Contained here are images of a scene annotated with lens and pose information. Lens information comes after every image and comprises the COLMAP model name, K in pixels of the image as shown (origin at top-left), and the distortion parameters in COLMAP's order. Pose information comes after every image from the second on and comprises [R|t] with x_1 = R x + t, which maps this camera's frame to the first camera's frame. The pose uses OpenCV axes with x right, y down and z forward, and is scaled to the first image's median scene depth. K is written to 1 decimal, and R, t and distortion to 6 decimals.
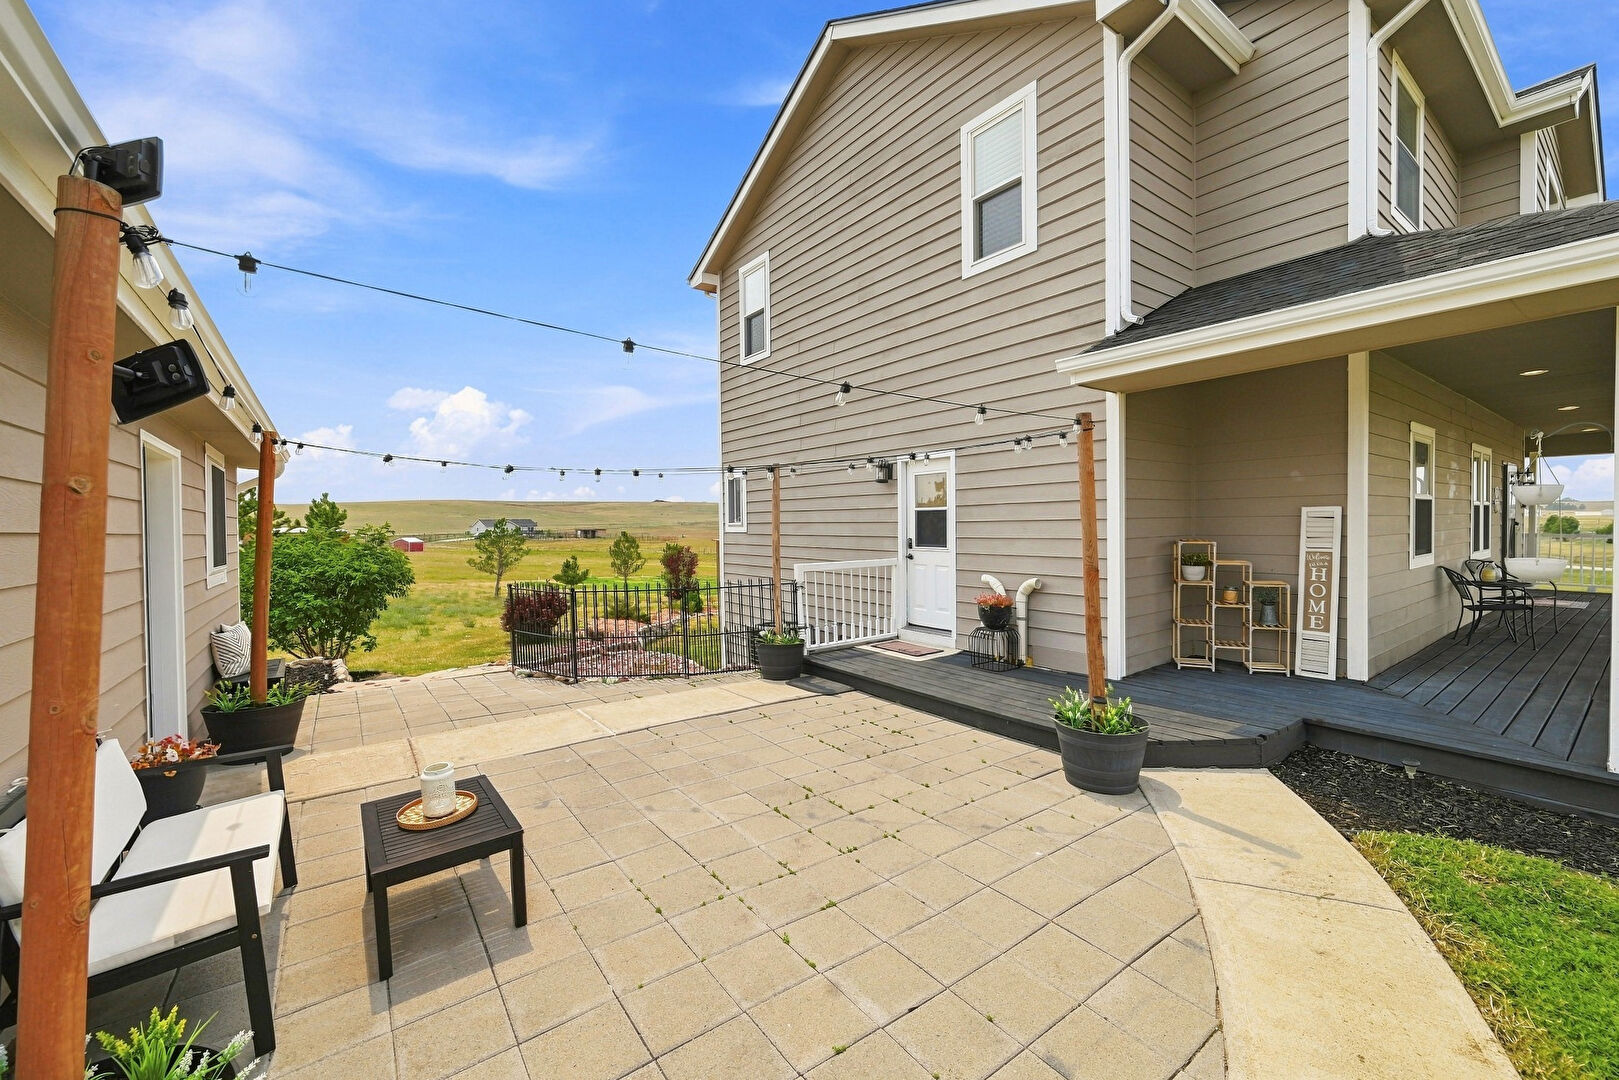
lens RADIAL K [[638.6, 0, 811.4], [0, 638.6, 534.2], [0, 0, 1]] dist [0.000495, 0.000016]
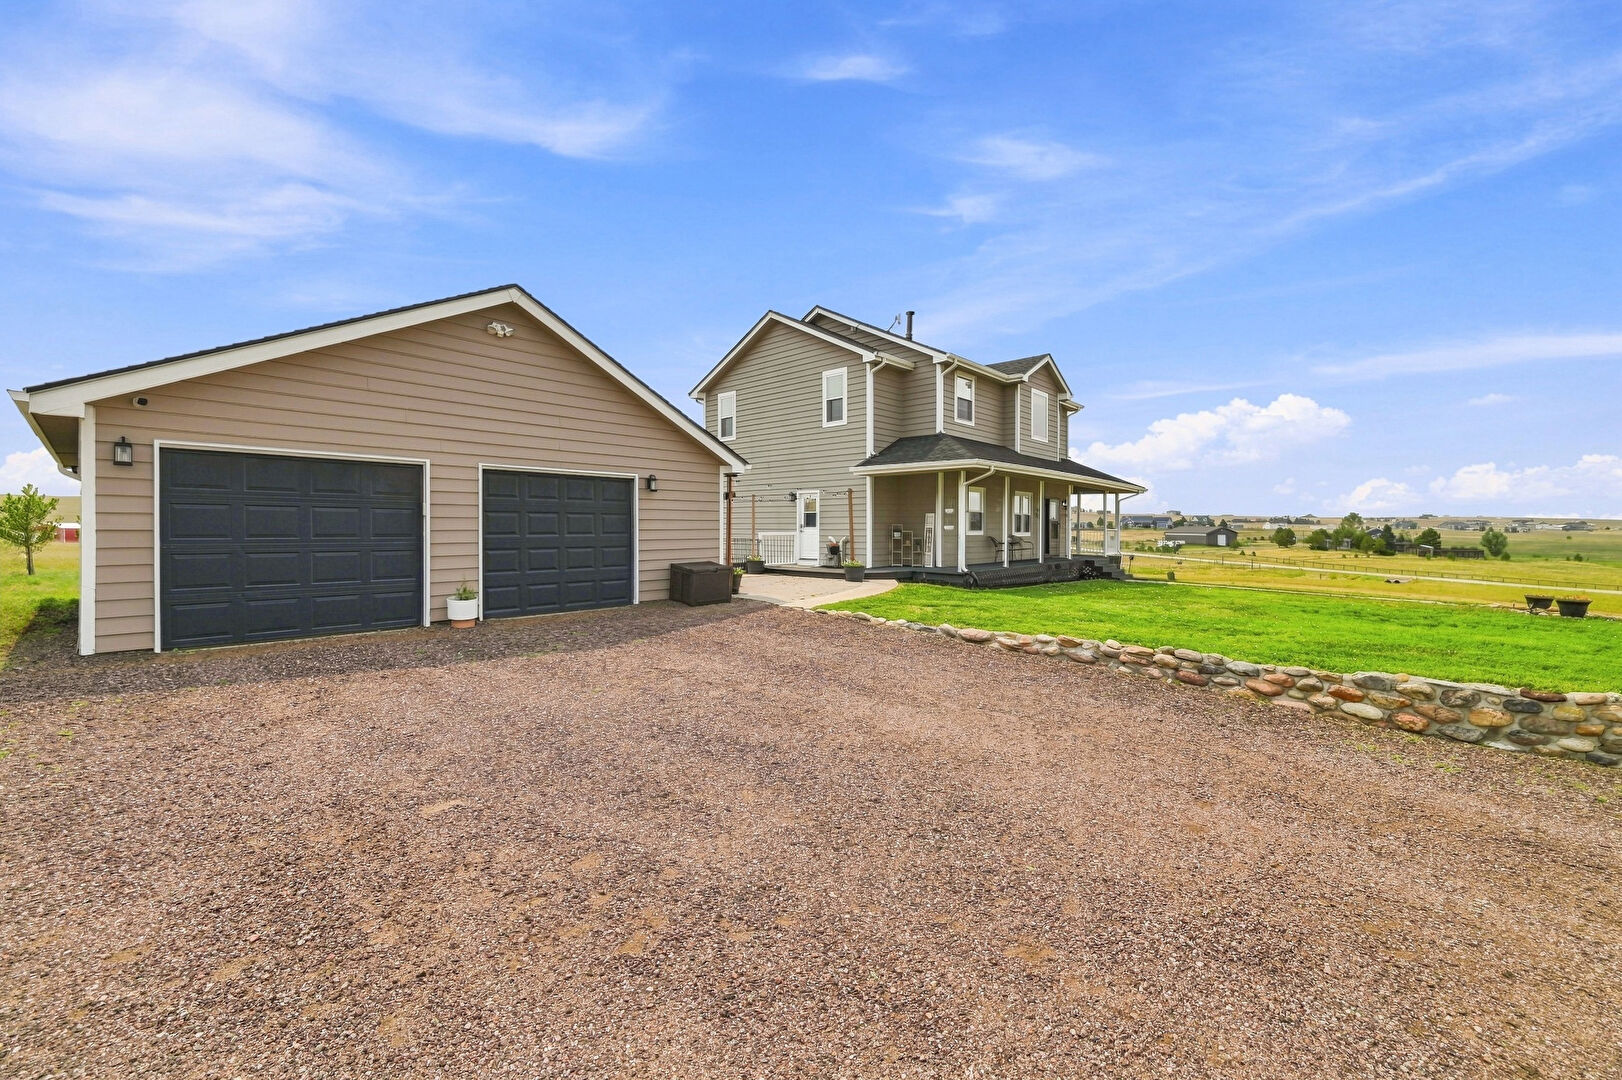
lens RADIAL K [[639.8, 0, 812.9], [0, 639.8, 534.2], [0, 0, 1]] dist [0.000495, 0.000016]
pose [[0.980063, 0.011358, 0.198360, -0.319514], [-0.009904, 0.999916, -0.008324, 0.072104], [-0.198438, 0.006193, 0.980094, -1.560777]]
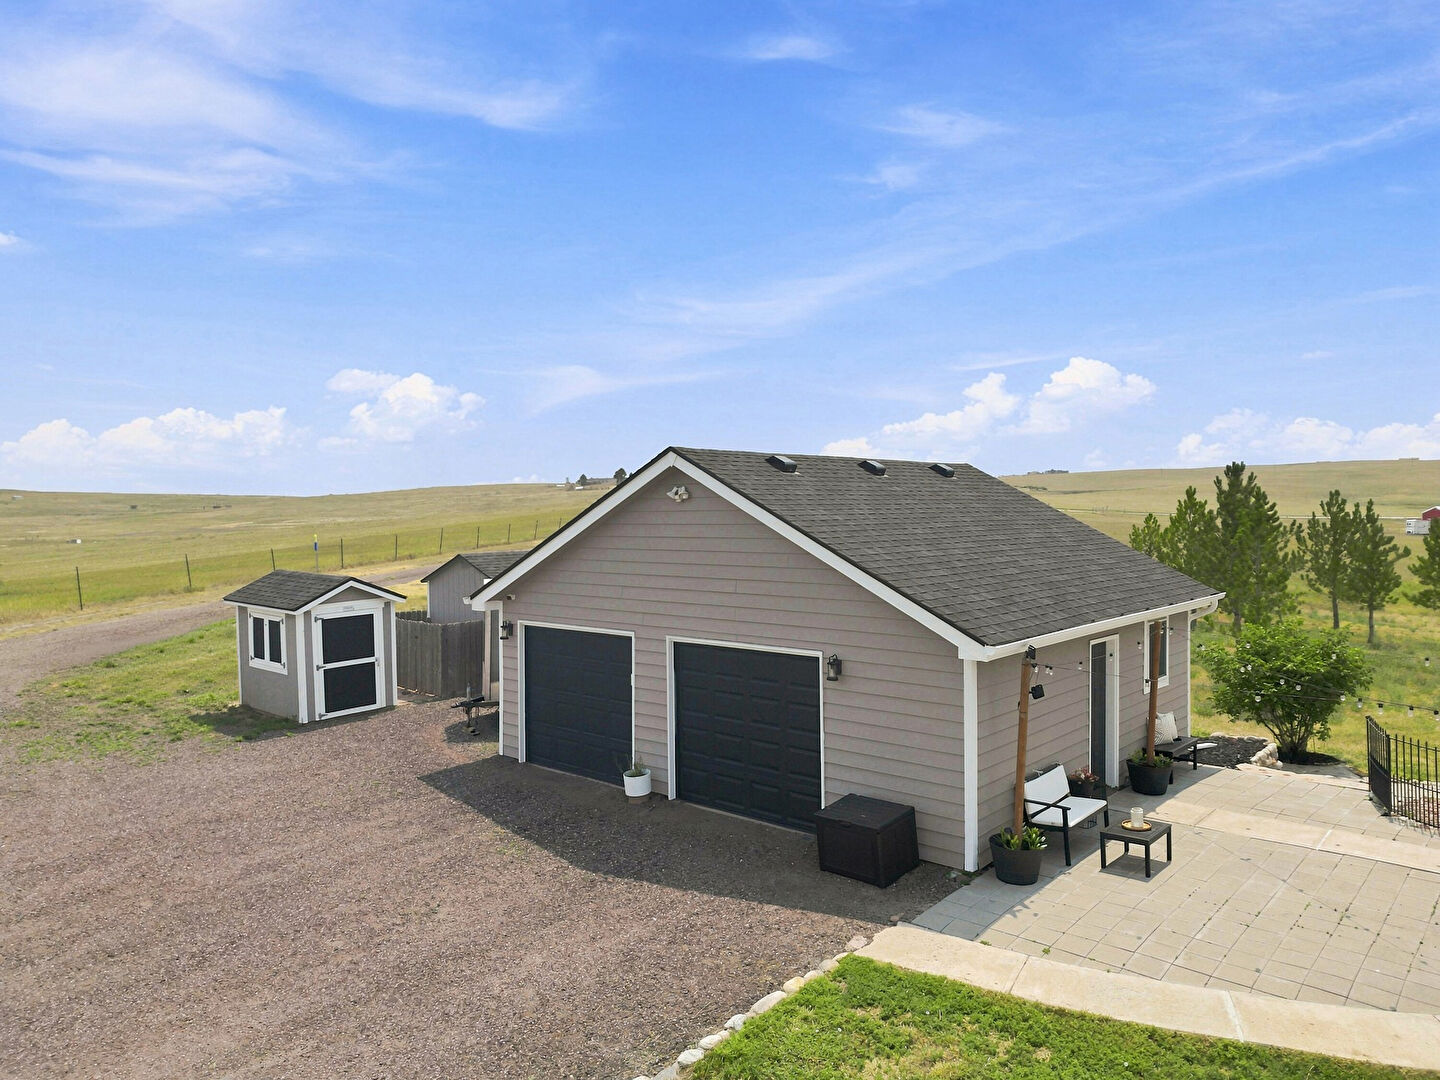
lens RADIAL K [[1012.0, 0, 720.9], [0, 1012.0, 534.4], [0, 0, 1]] dist [0.084755, -0.089479]
pose [[0.221258, 0.041197, -0.974345, 1.113391], [-0.009067, 0.999151, 0.040187, -0.326501], [0.975173, -0.000058, 0.221443, -0.568722]]
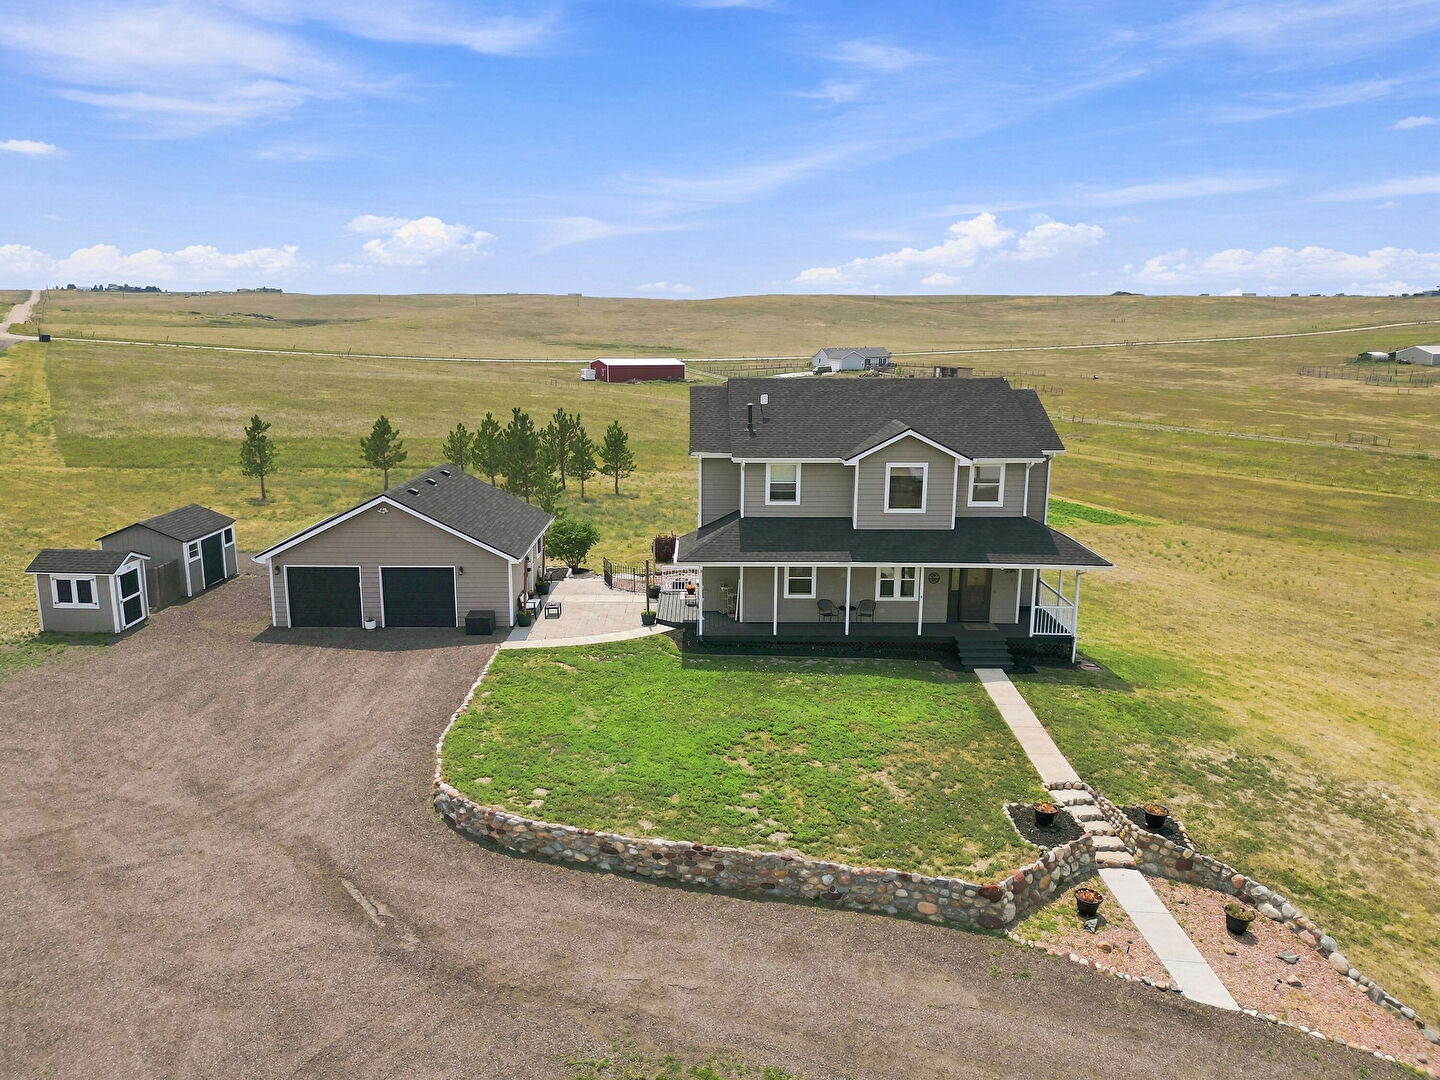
lens RADIAL K [[1012.0, 0, 720.9], [0, 1012.0, 534.4], [0, 0, 1]] dist [0.084755, -0.089479]
pose [[0.813506, 0.139513, -0.564574, 3.212514], [-0.029047, 0.979335, 0.200150, -1.191971], [0.580831, -0.146424, 0.800747, -3.081610]]
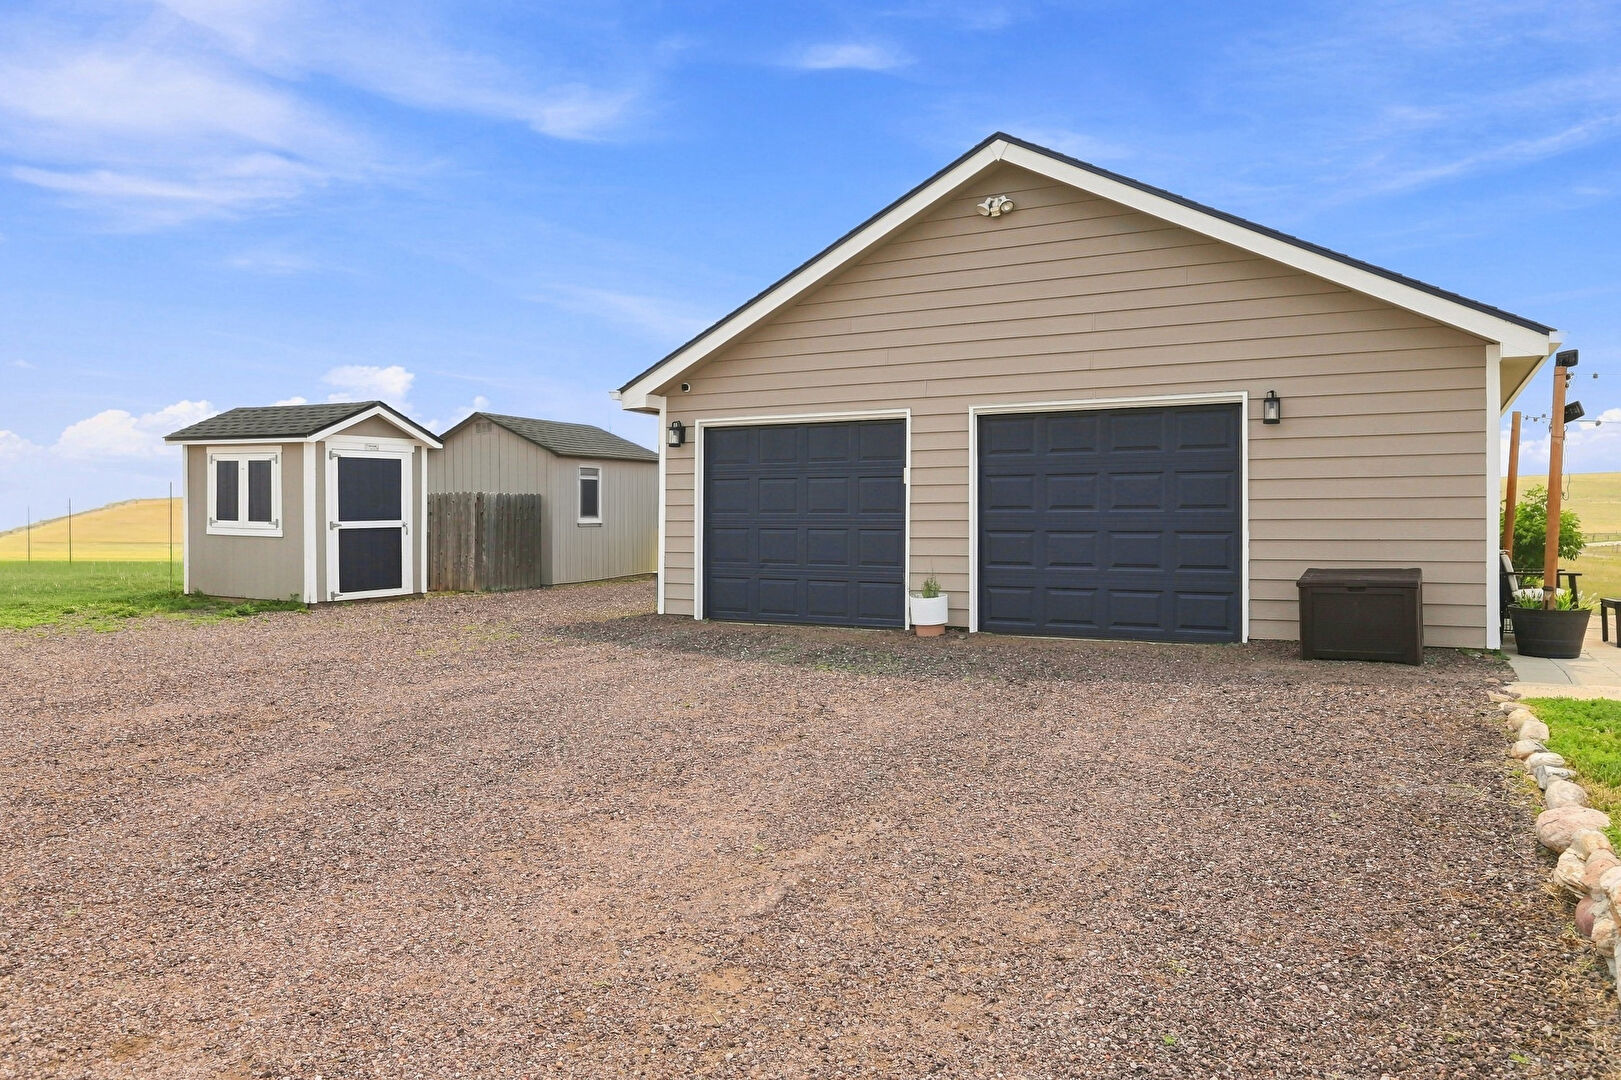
lens RADIAL K [[1144.4, 0, 813.2], [0, 1144.4, 519.7], [0, 0, 1]] dist [-0.002040, -0.000433]
pose [[0.439531, 0.008883, -0.898183, 0.564645], [-0.020034, 0.999799, 0.000084, 0.087252], [0.898004, 0.017957, 0.439621, -1.100694]]
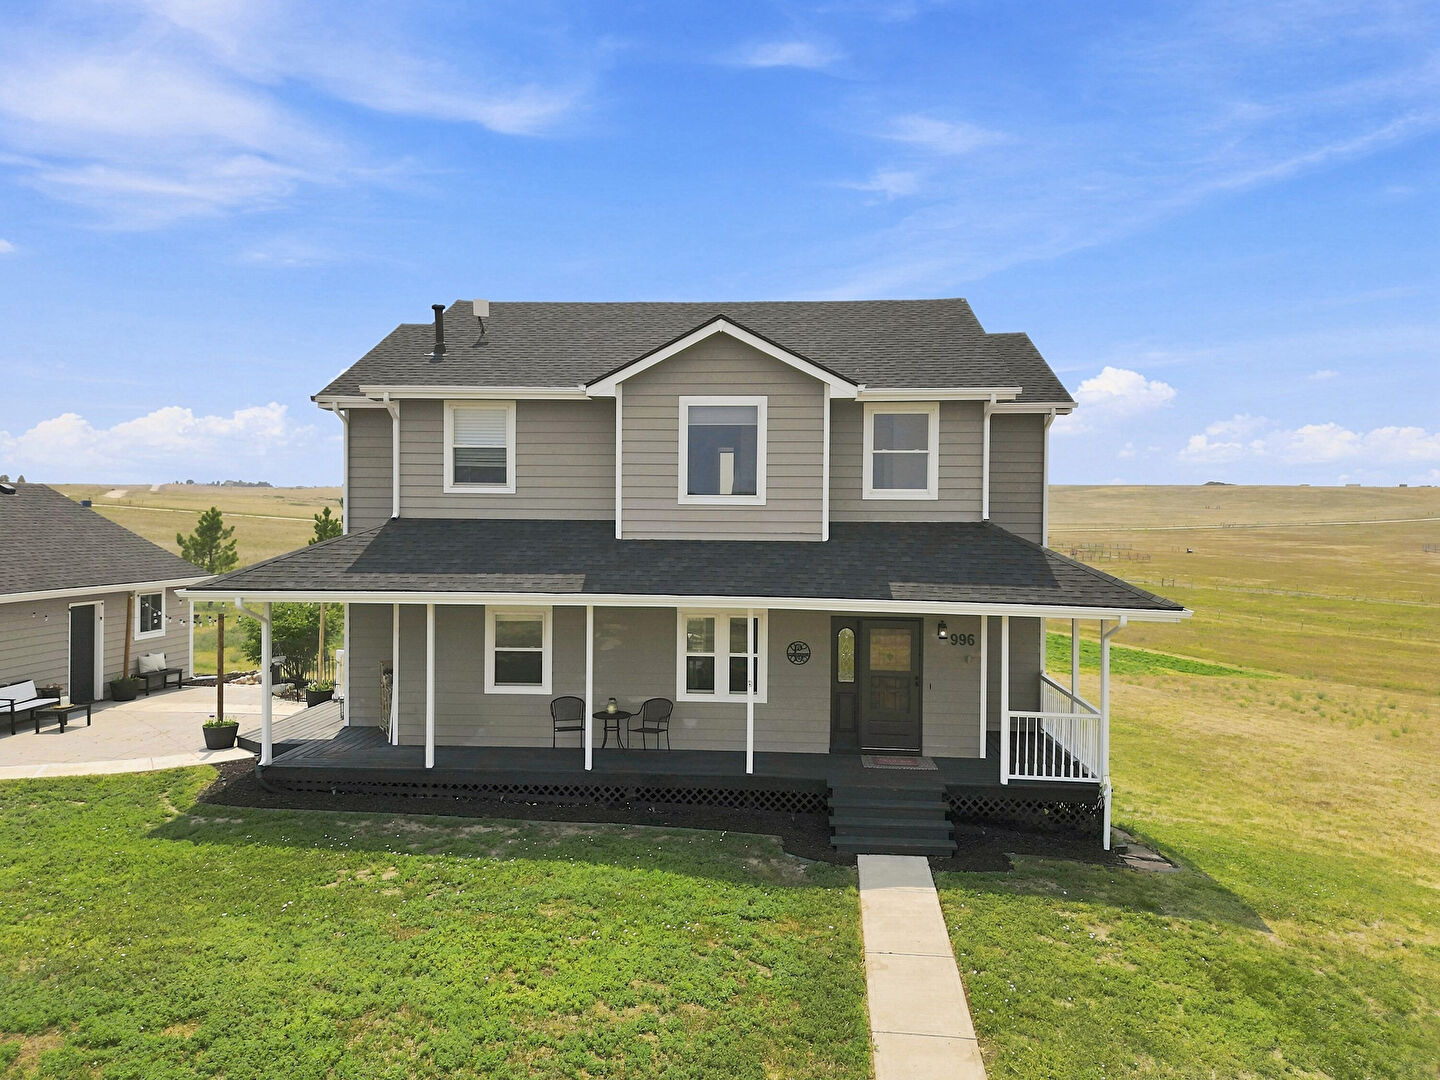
lens RADIAL K [[1012.0, 0, 720.9], [0, 1012.0, 534.4], [0, 0, 1]] dist [0.084755, -0.089479]
pose [[0.761175, 0.032968, -0.647708, 2.674231], [-0.031750, 0.999404, 0.013558, -0.355296], [0.647769, 0.010245, 0.761768, -0.536167]]
